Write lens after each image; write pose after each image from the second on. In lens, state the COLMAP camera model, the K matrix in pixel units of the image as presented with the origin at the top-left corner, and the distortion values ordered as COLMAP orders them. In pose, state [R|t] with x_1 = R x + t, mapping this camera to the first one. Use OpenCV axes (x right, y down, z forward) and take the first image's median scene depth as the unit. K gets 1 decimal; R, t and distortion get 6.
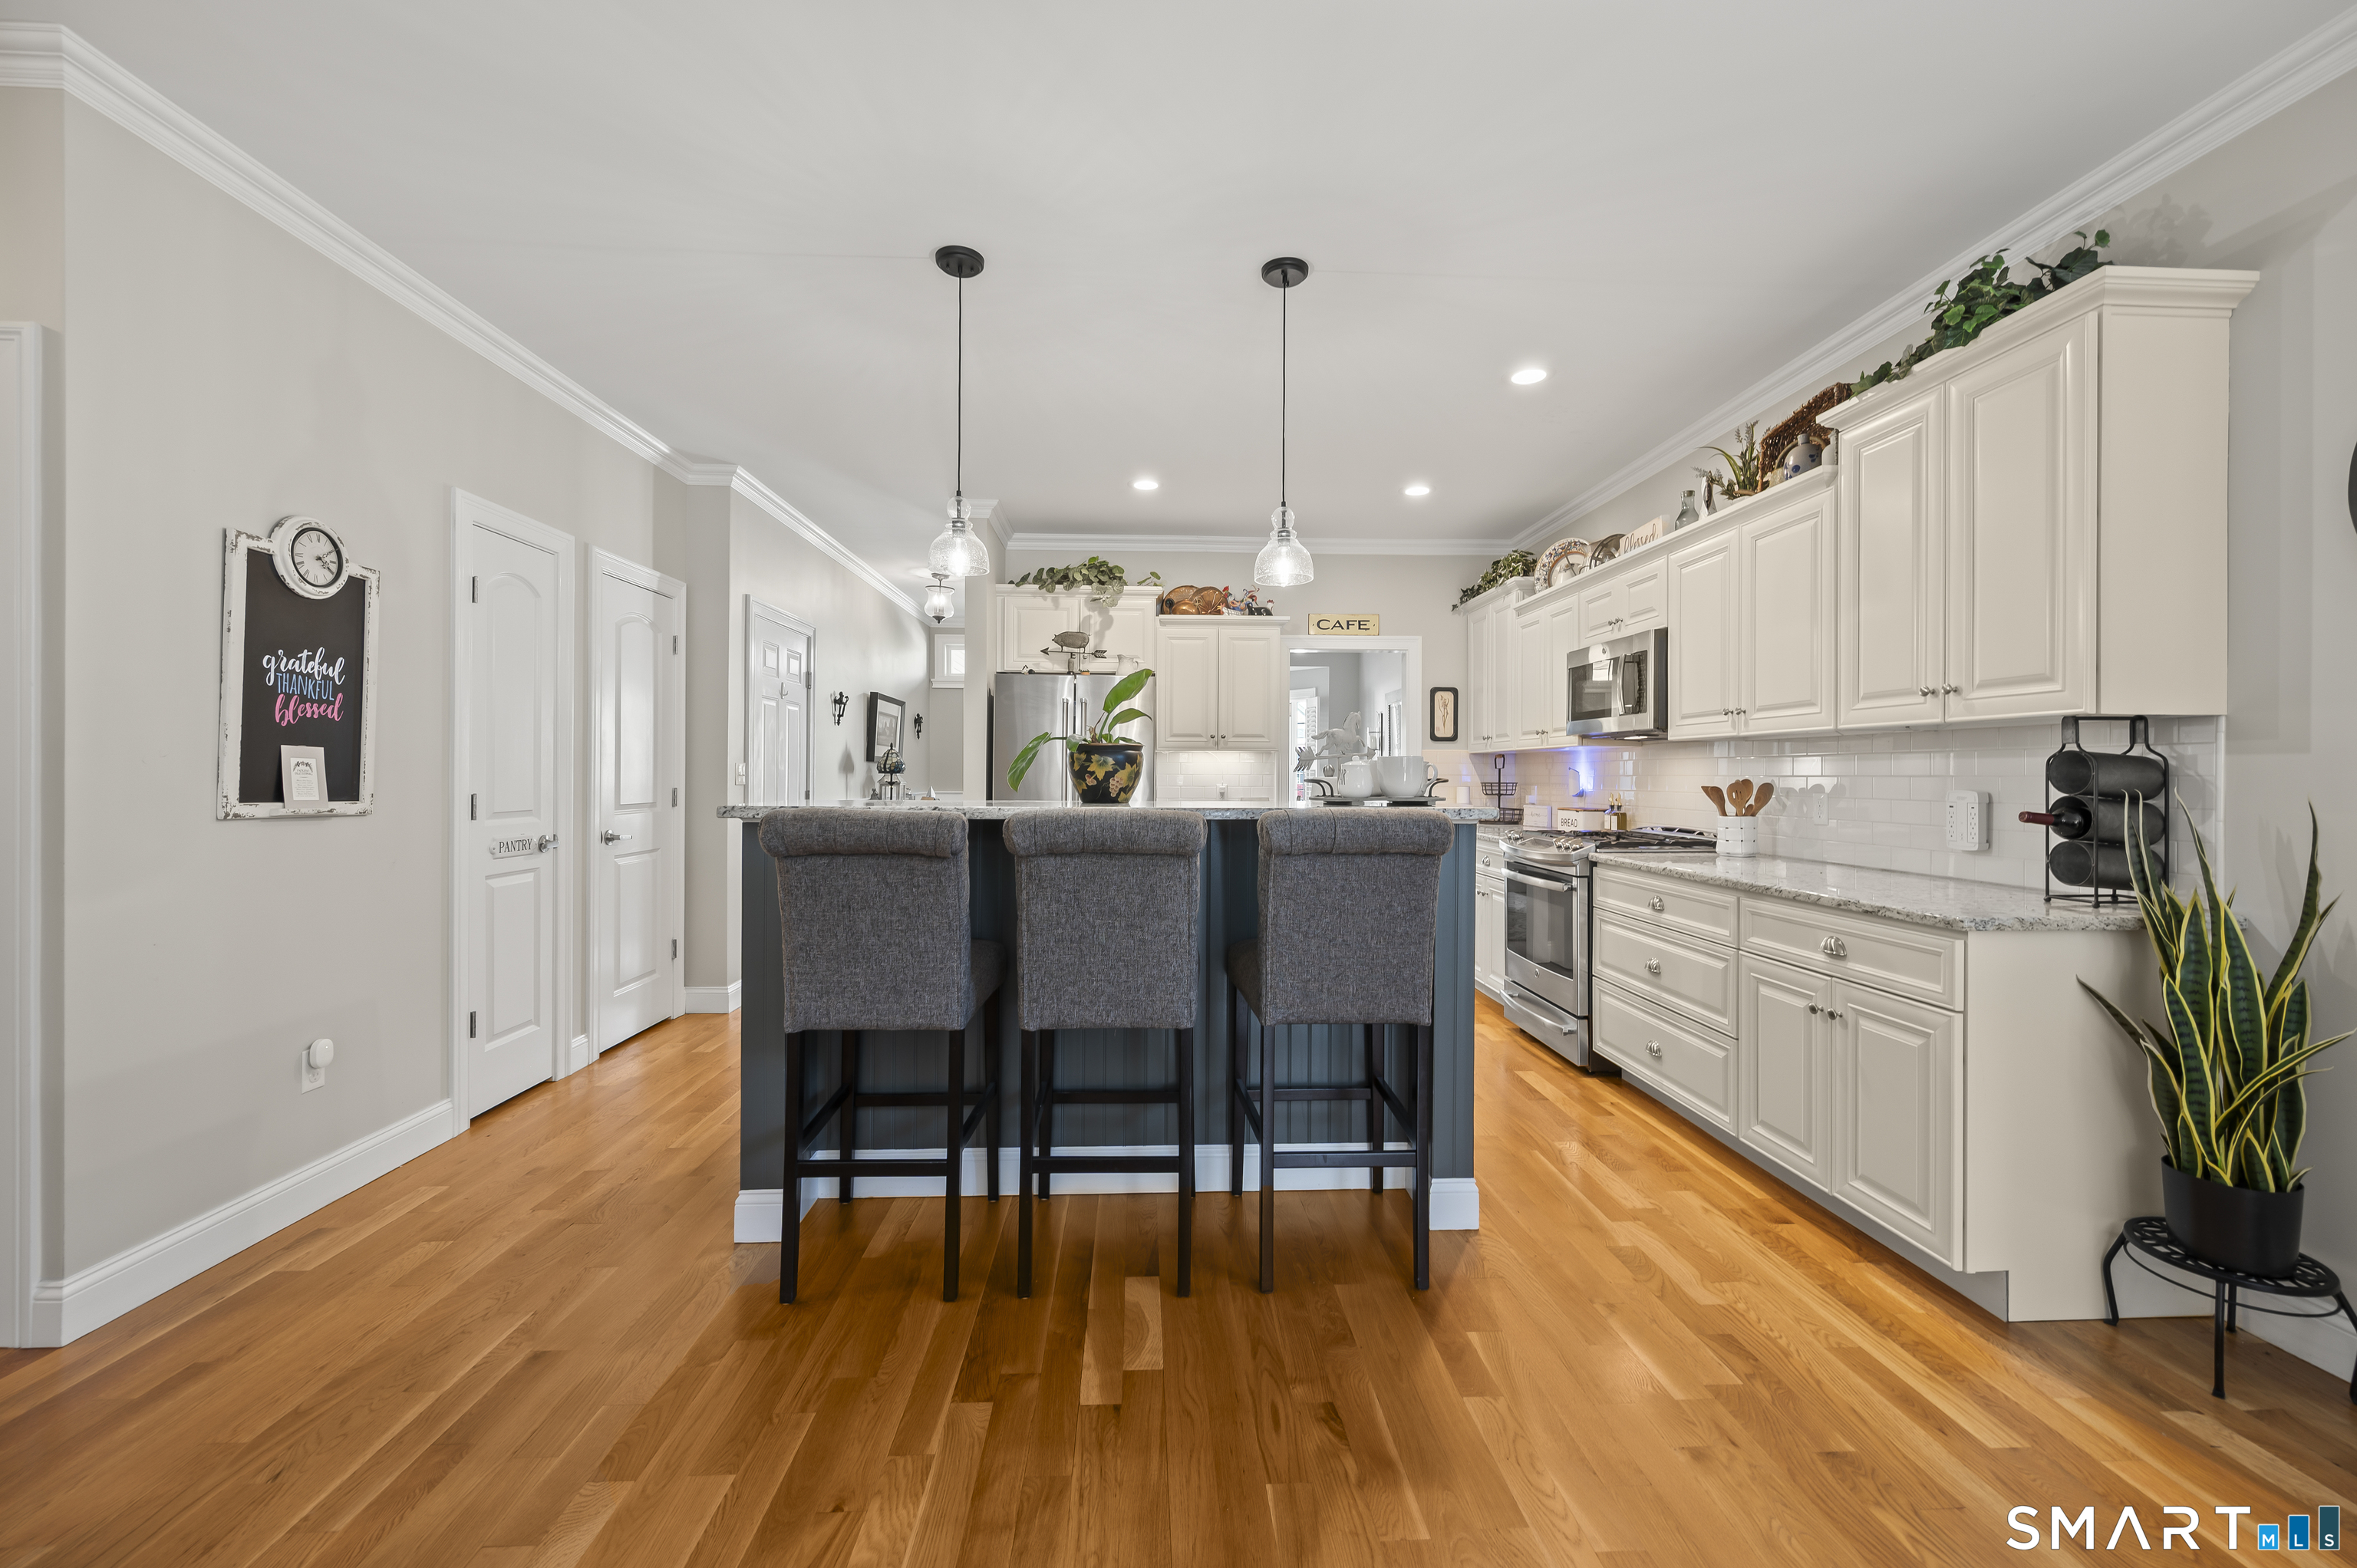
lens RADIAL K [[945.2, 0, 1193.3], [0, 945.2, 775.9], [0, 0, 1]] dist [-0.001117, -0.000249]
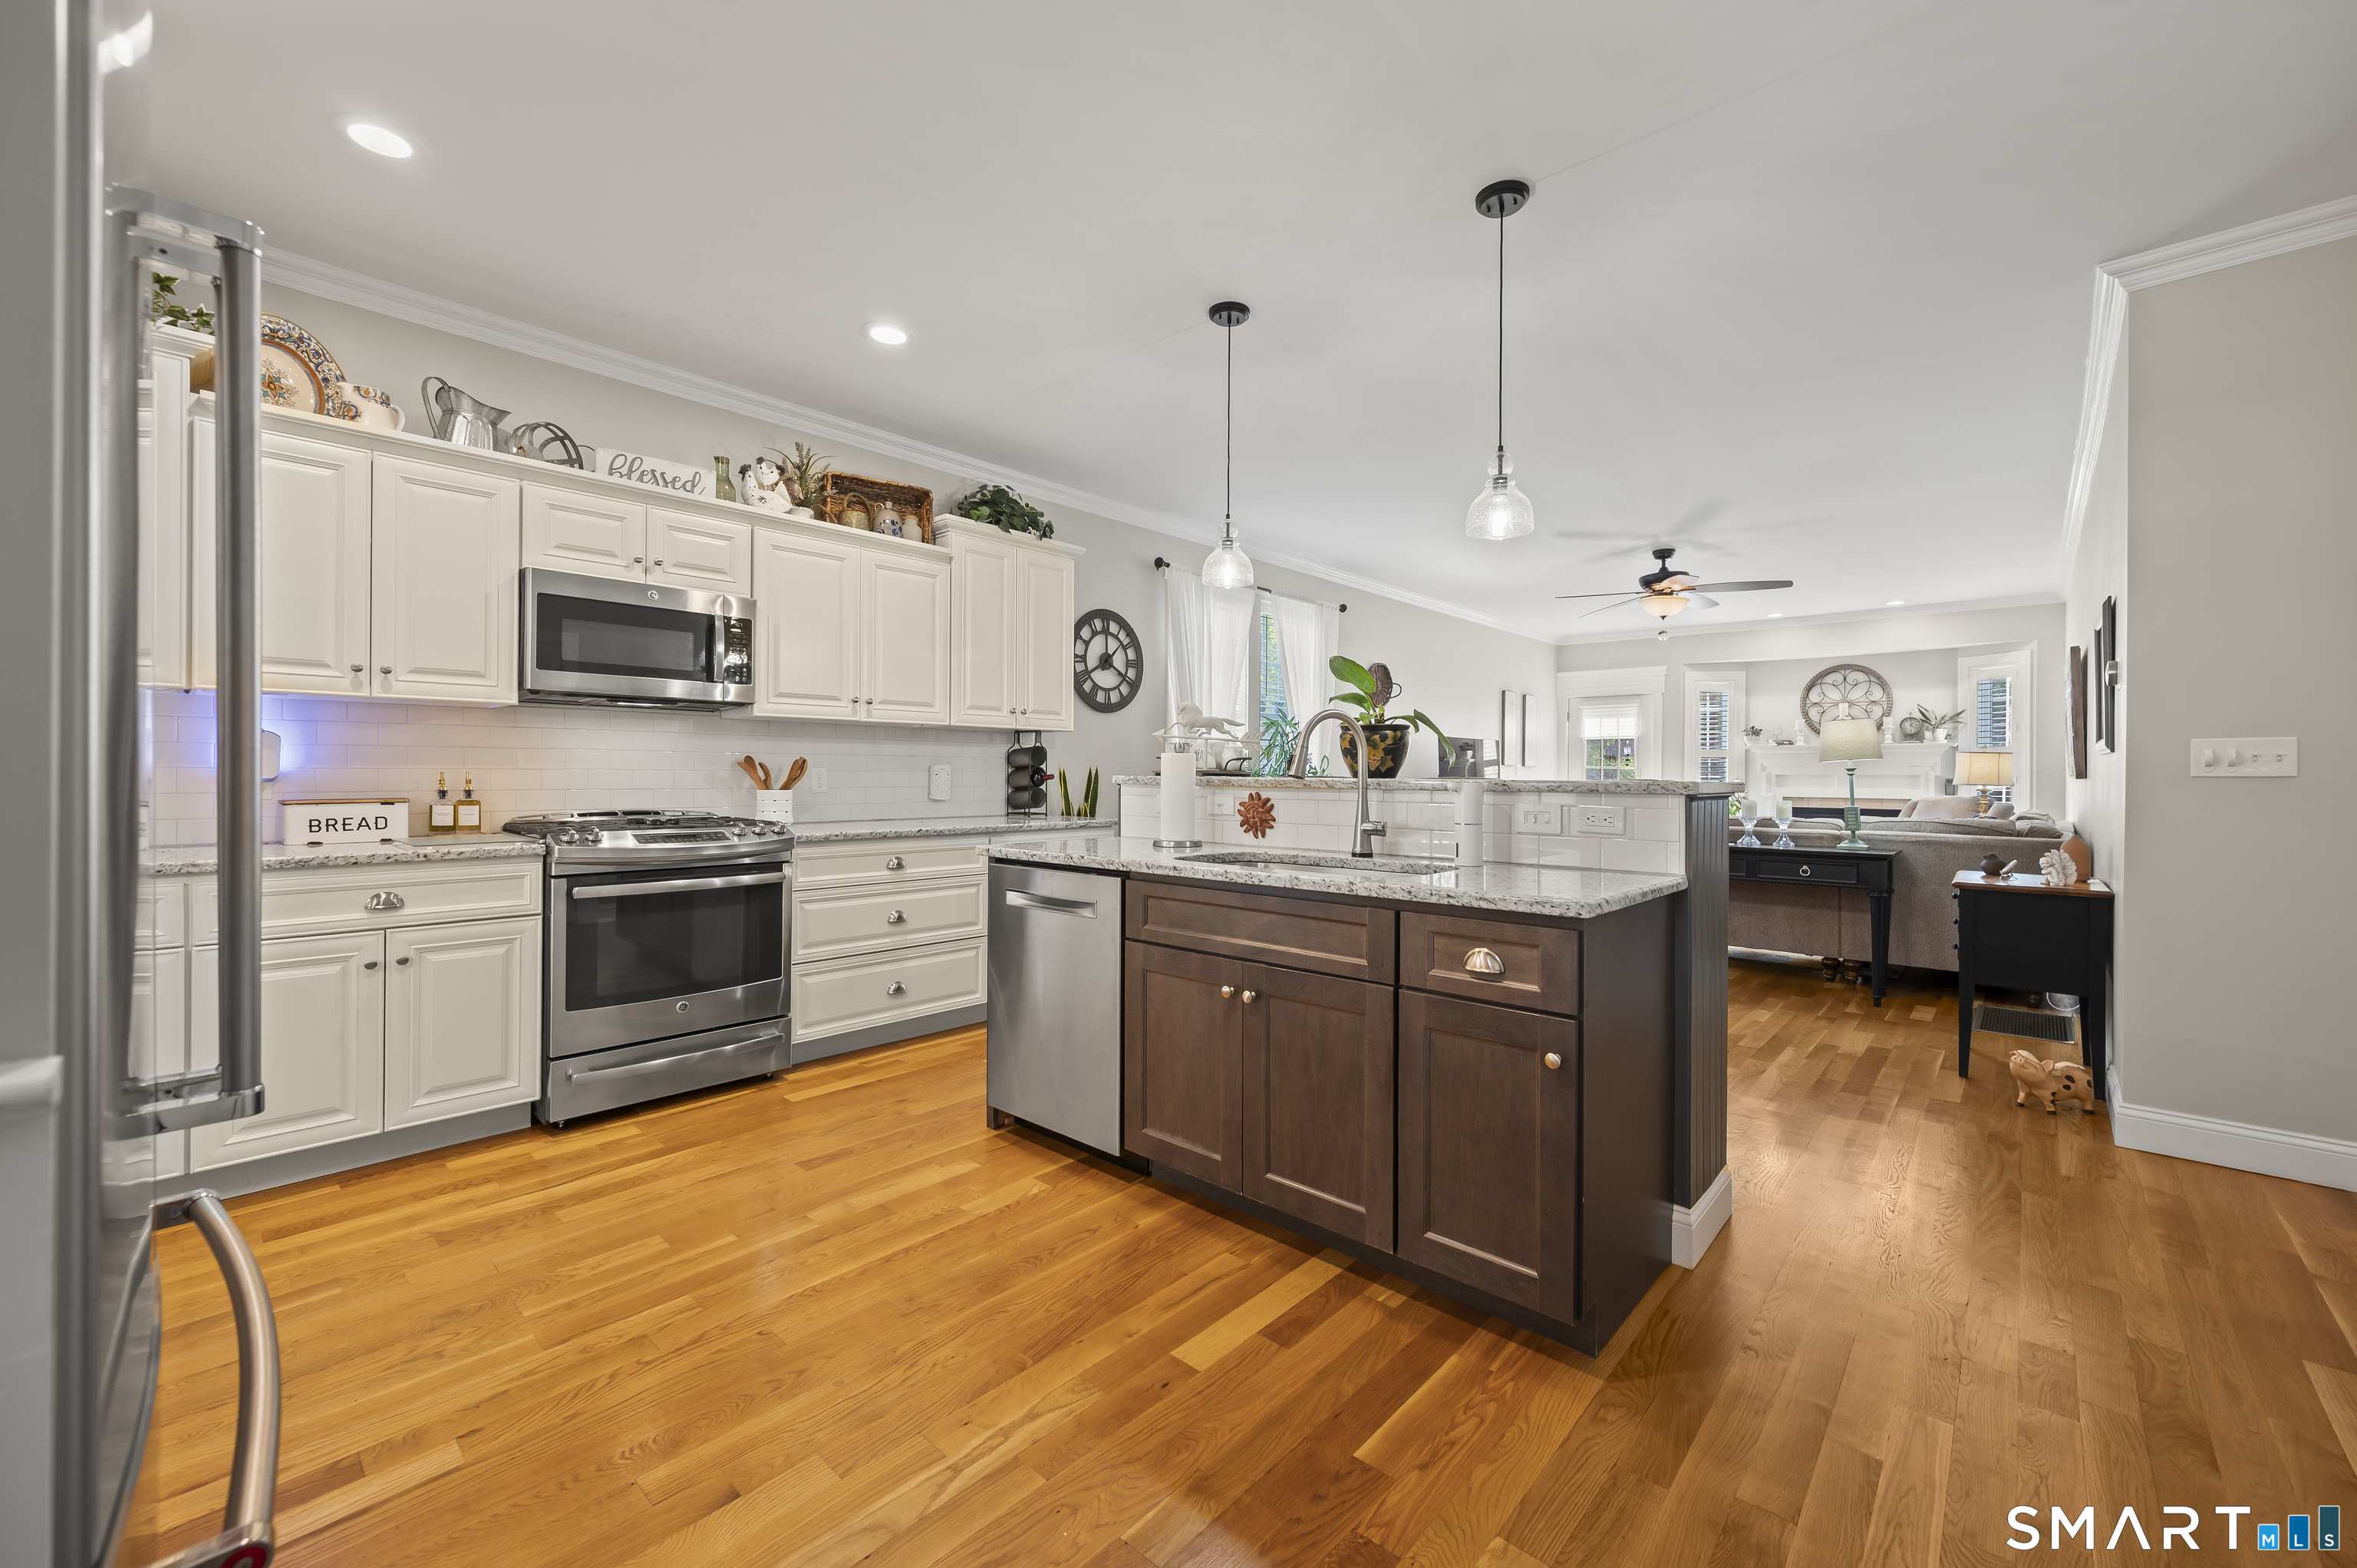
lens RADIAL K [[949.4, 0, 1166.0], [0, 949.4, 772.9], [0, 0, 1]] dist [-0.002432, -0.000337]
pose [[-0.697468, -0.010150, 0.716544, -0.490032], [-0.009005, 0.999945, 0.005399, 0.012002], [-0.716559, -0.002687, -0.697521, 1.340628]]
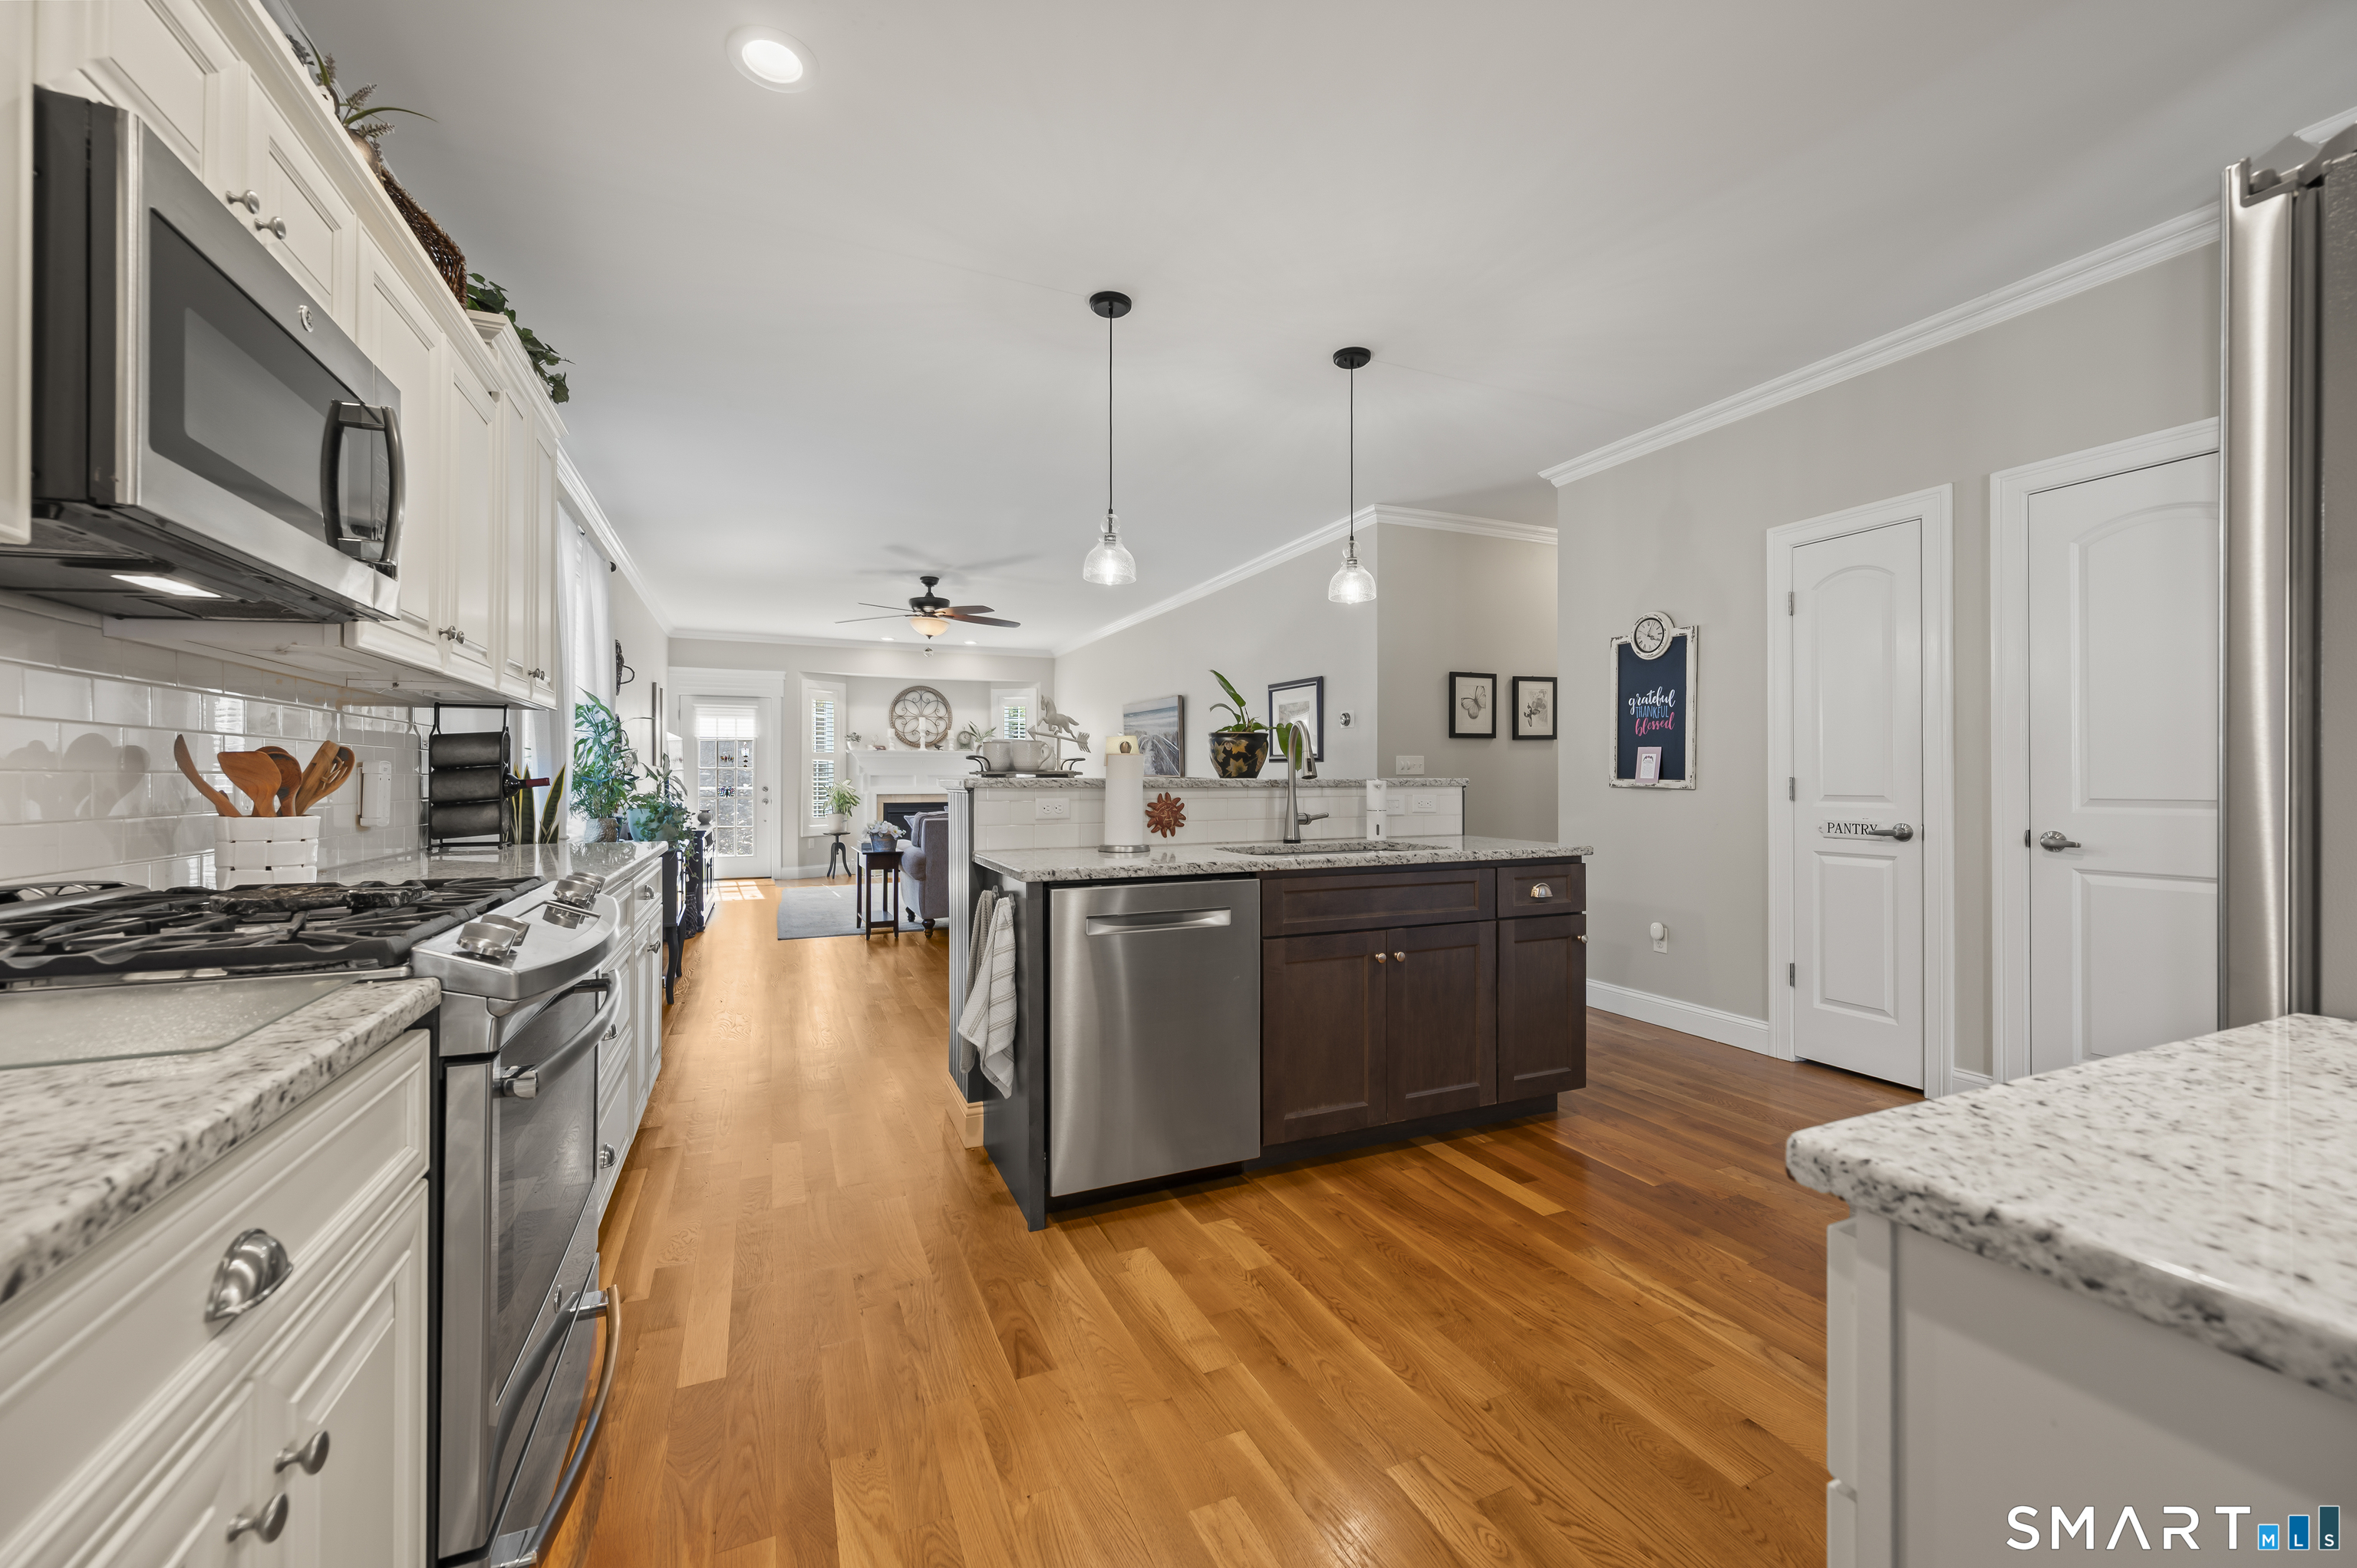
lens RADIAL K [[943.2, 0, 1202.4], [0, 943.2, 770.4], [0, 0, 1]] dist [-0.000267, -0.000070]
pose [[-0.929161, -0.006864, -0.369611, 0.292258], [-0.004362, 0.999962, -0.007605, 0.018300], [0.369649, -0.005454, -0.929156, 1.502721]]
